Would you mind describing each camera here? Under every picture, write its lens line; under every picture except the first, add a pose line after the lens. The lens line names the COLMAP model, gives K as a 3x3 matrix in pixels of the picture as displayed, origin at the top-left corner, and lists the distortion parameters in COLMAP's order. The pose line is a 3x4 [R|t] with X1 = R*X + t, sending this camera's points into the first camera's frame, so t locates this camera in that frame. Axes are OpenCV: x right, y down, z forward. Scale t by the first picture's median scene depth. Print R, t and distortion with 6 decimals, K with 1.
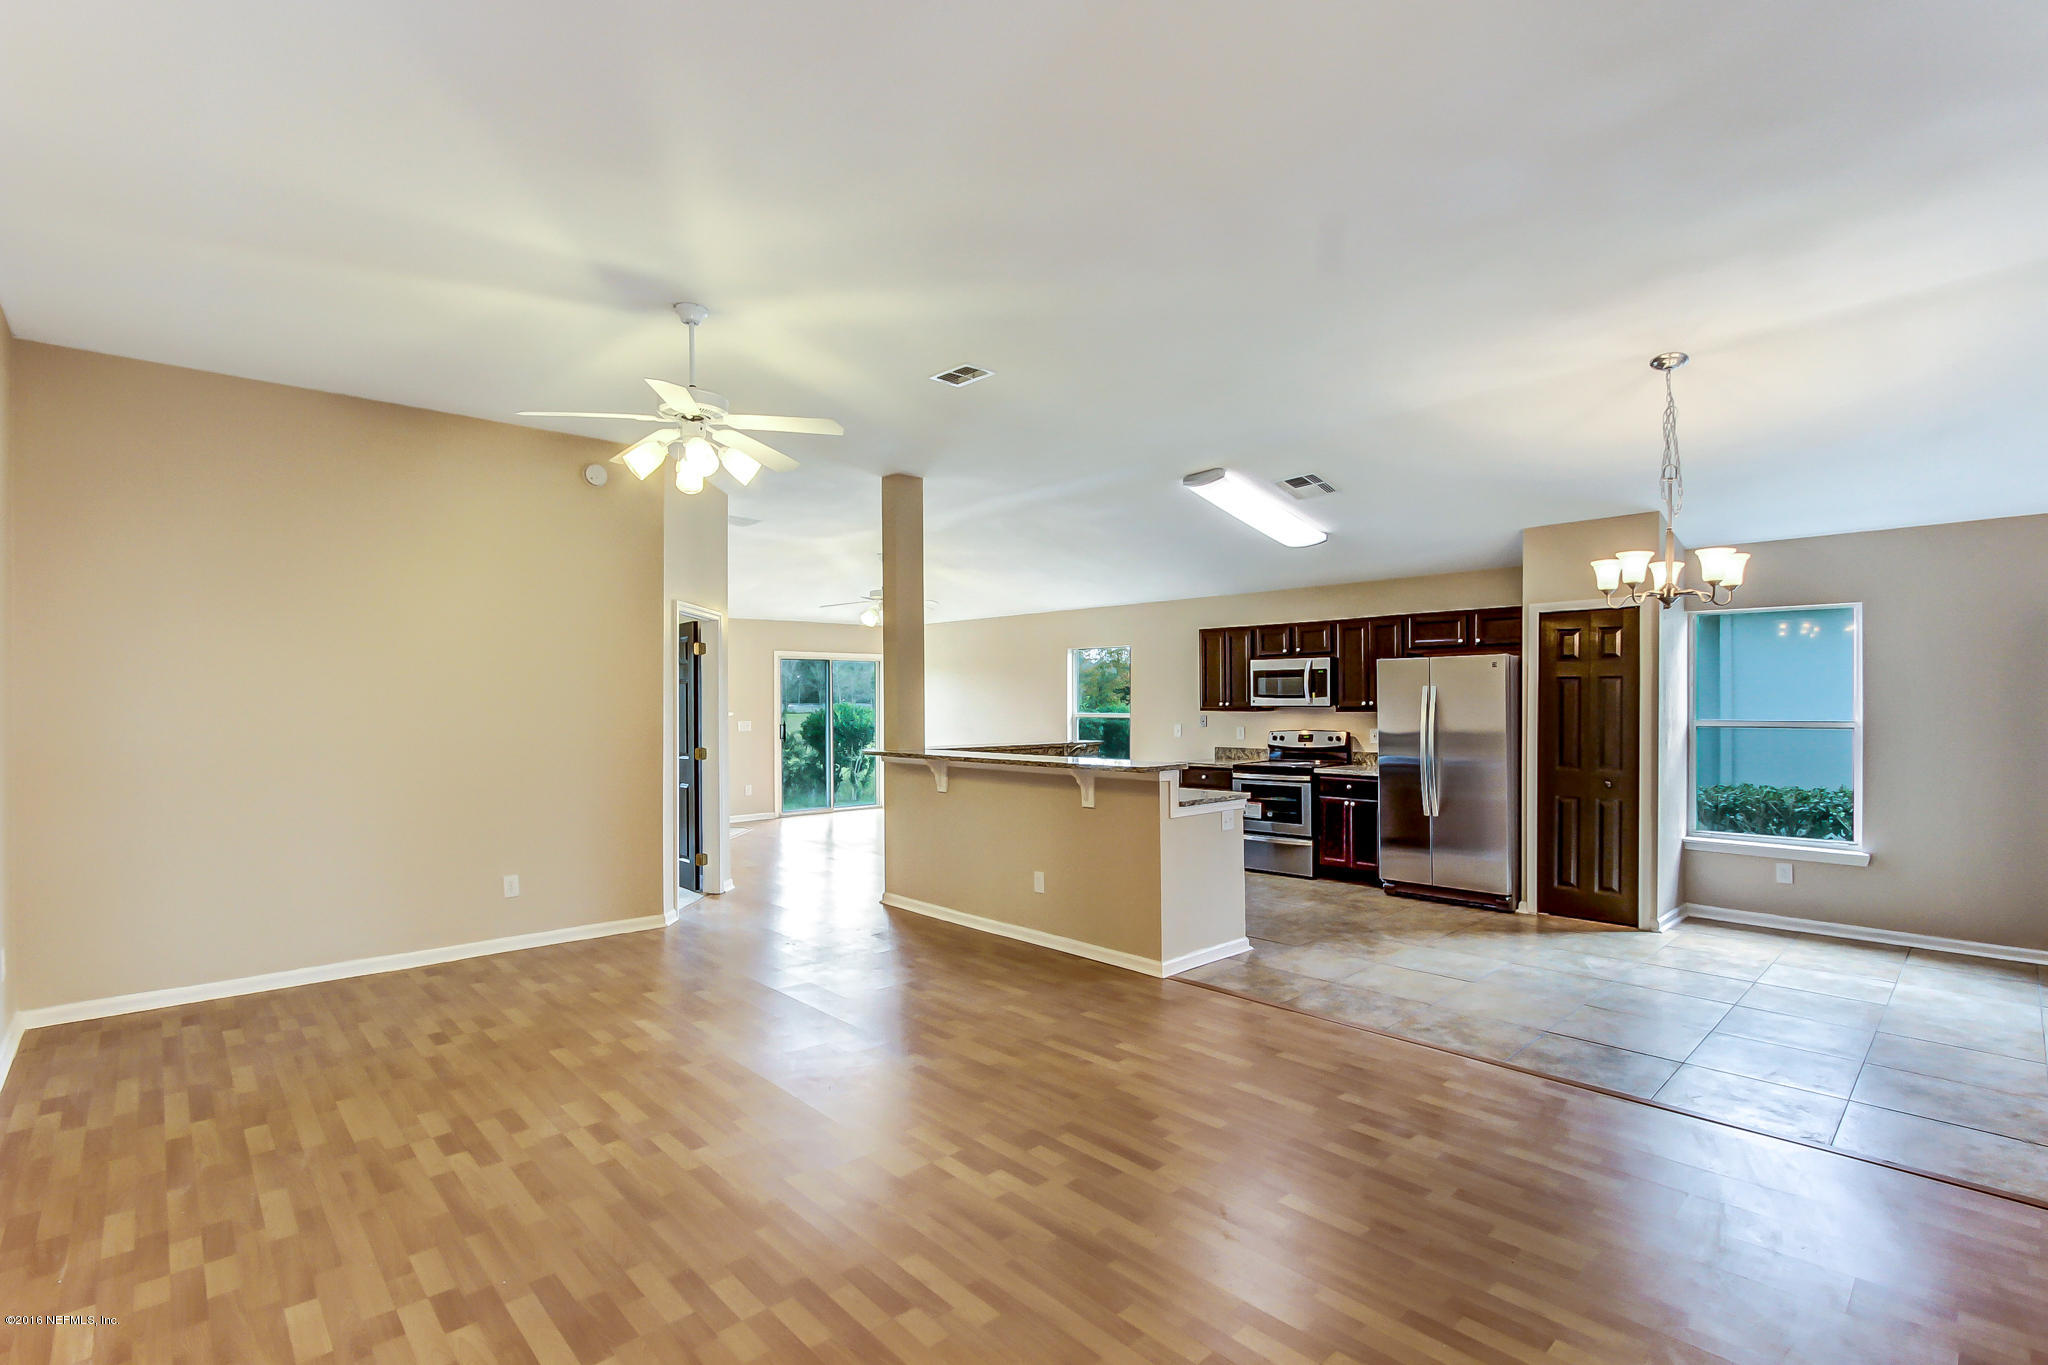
lens RADIAL K [[943.0, 0, 1023.6], [0, 943.0, 697.6], [0, 0, 1]] dist [-0.019739, 0.003649]
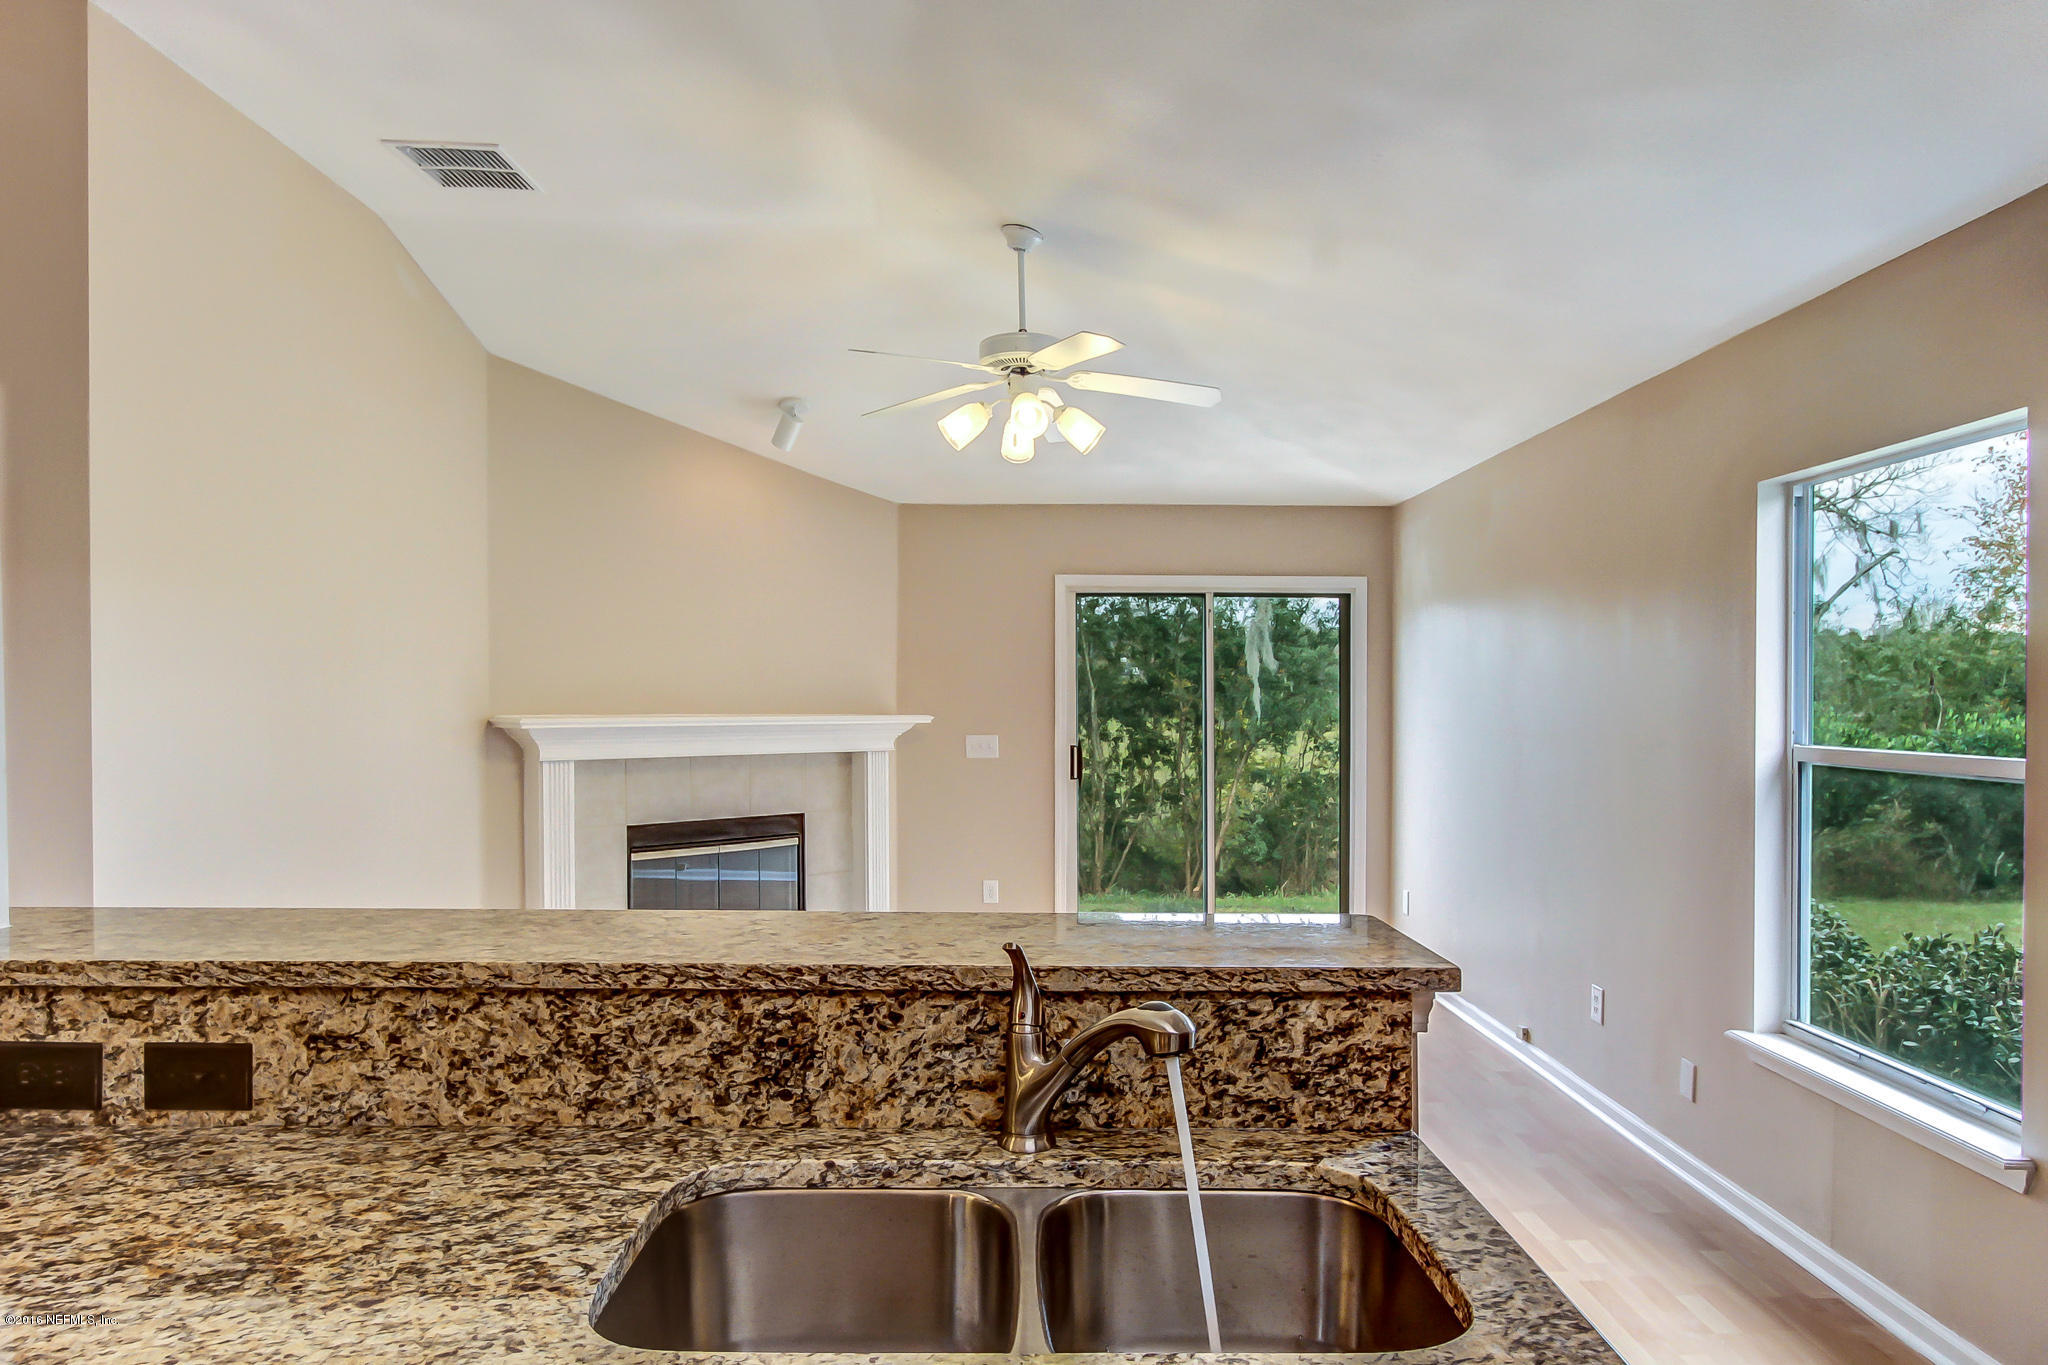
lens RADIAL K [[1244.9, 0, 1032.8], [0, 1244.9, 681.8], [0, 0, 1]] dist [-0.003045, 0.002830]
pose [[0.738506, -0.000513, -0.674247, 0.196772], [-0.006658, 0.999945, -0.008054, 0.007223], [0.674214, 0.010437, 0.738462, 0.992175]]
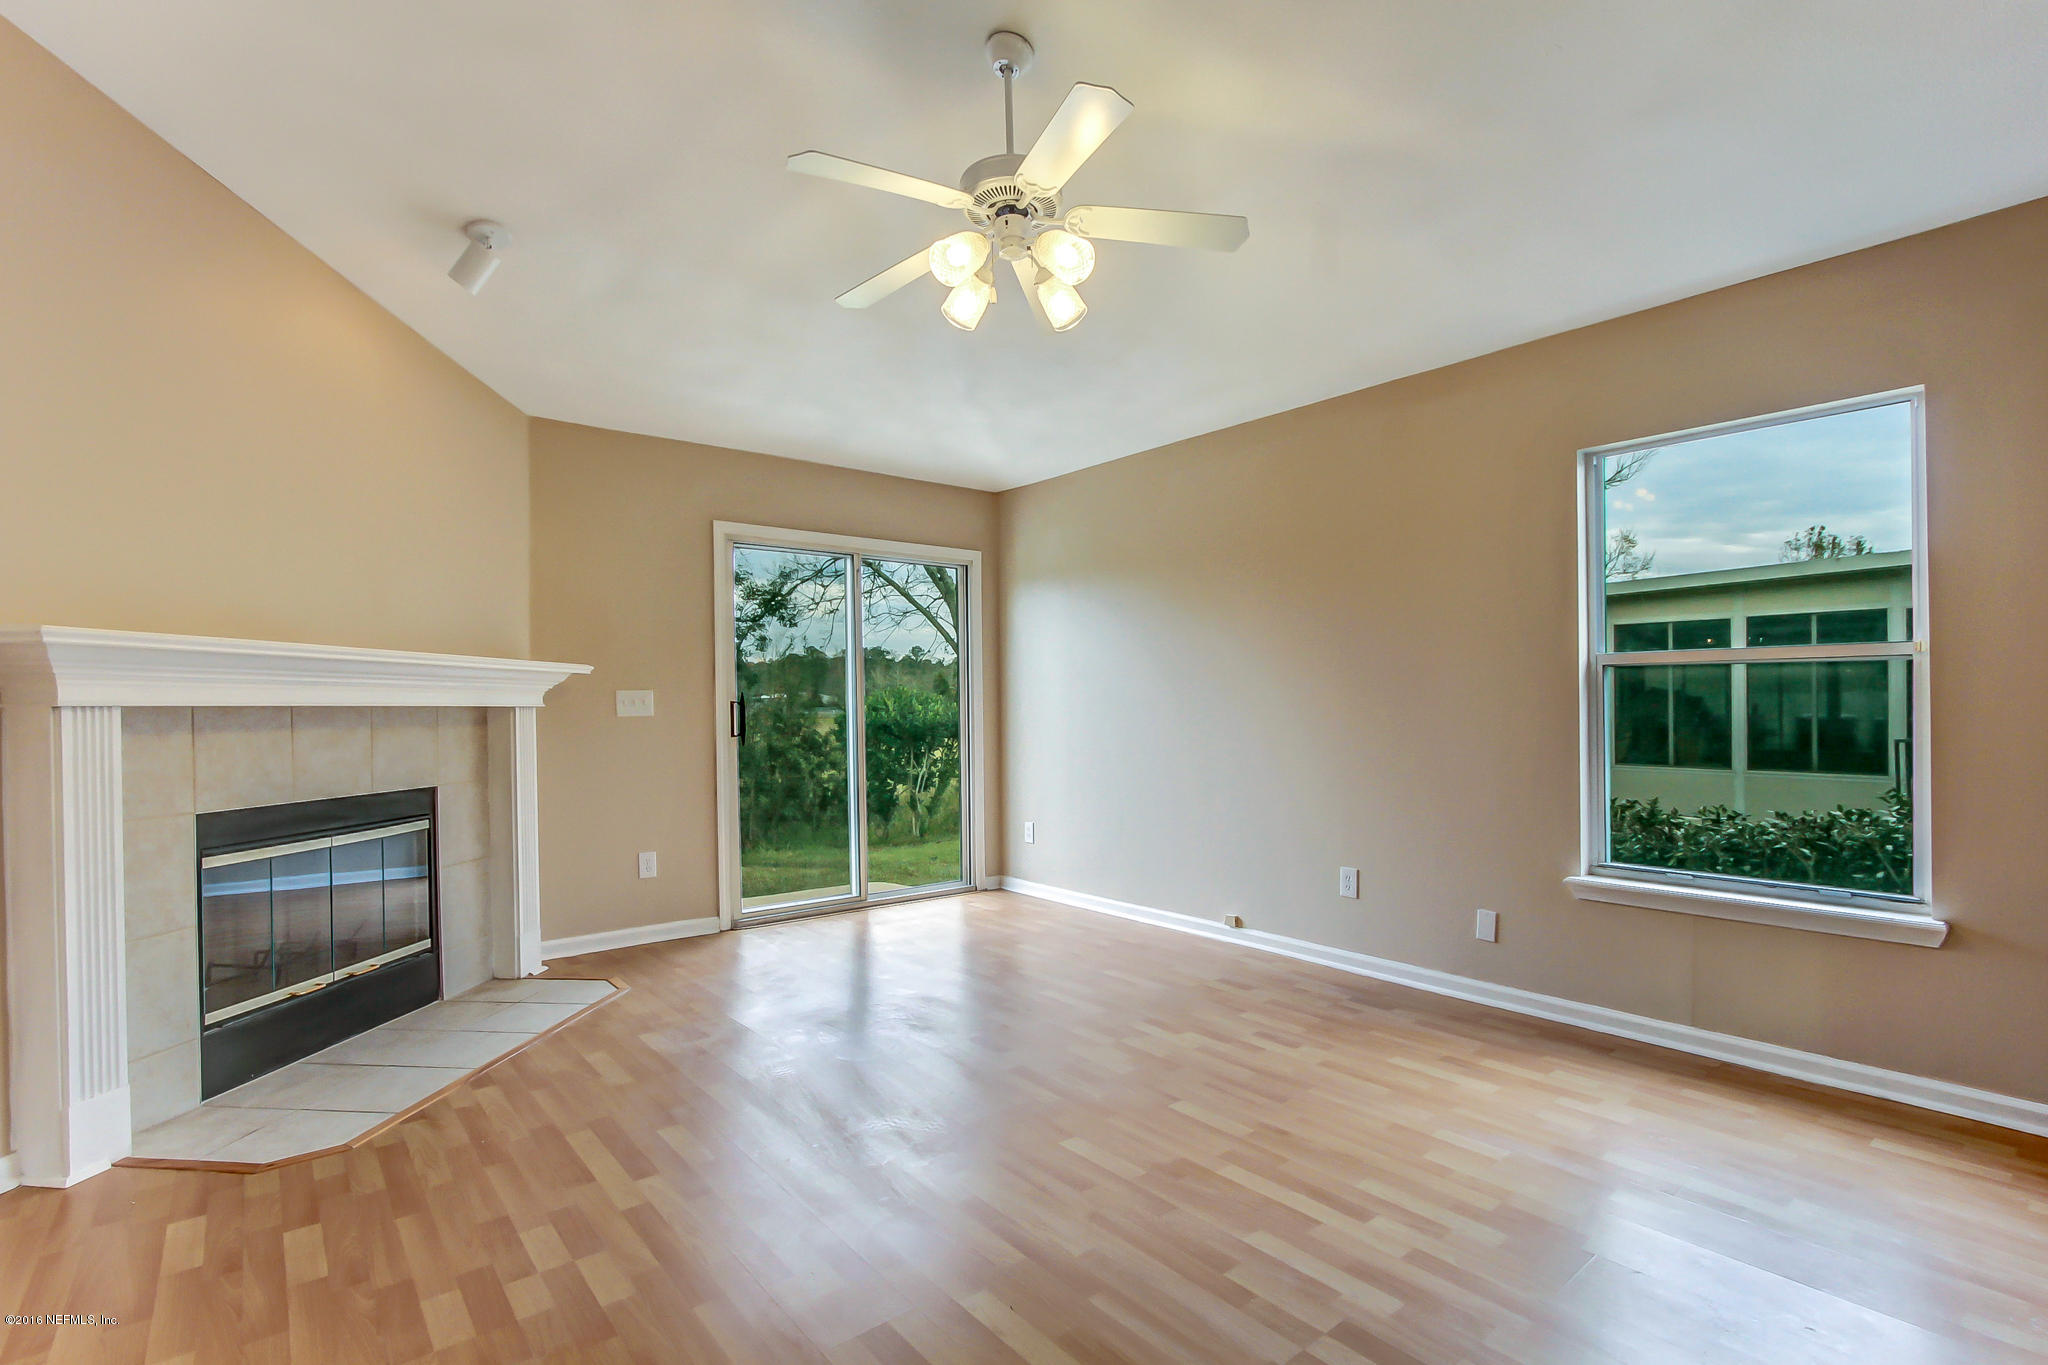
lens RADIAL K [[943.0, 0, 1017.0], [0, 943.0, 687.6], [0, 0, 1]] dist [-0.019739, 0.003649]
pose [[0.997462, -0.004599, -0.071052, -0.188300], [0.003424, 0.999856, -0.016647, 0.052303], [0.071119, 0.016362, 0.997334, 1.054546]]
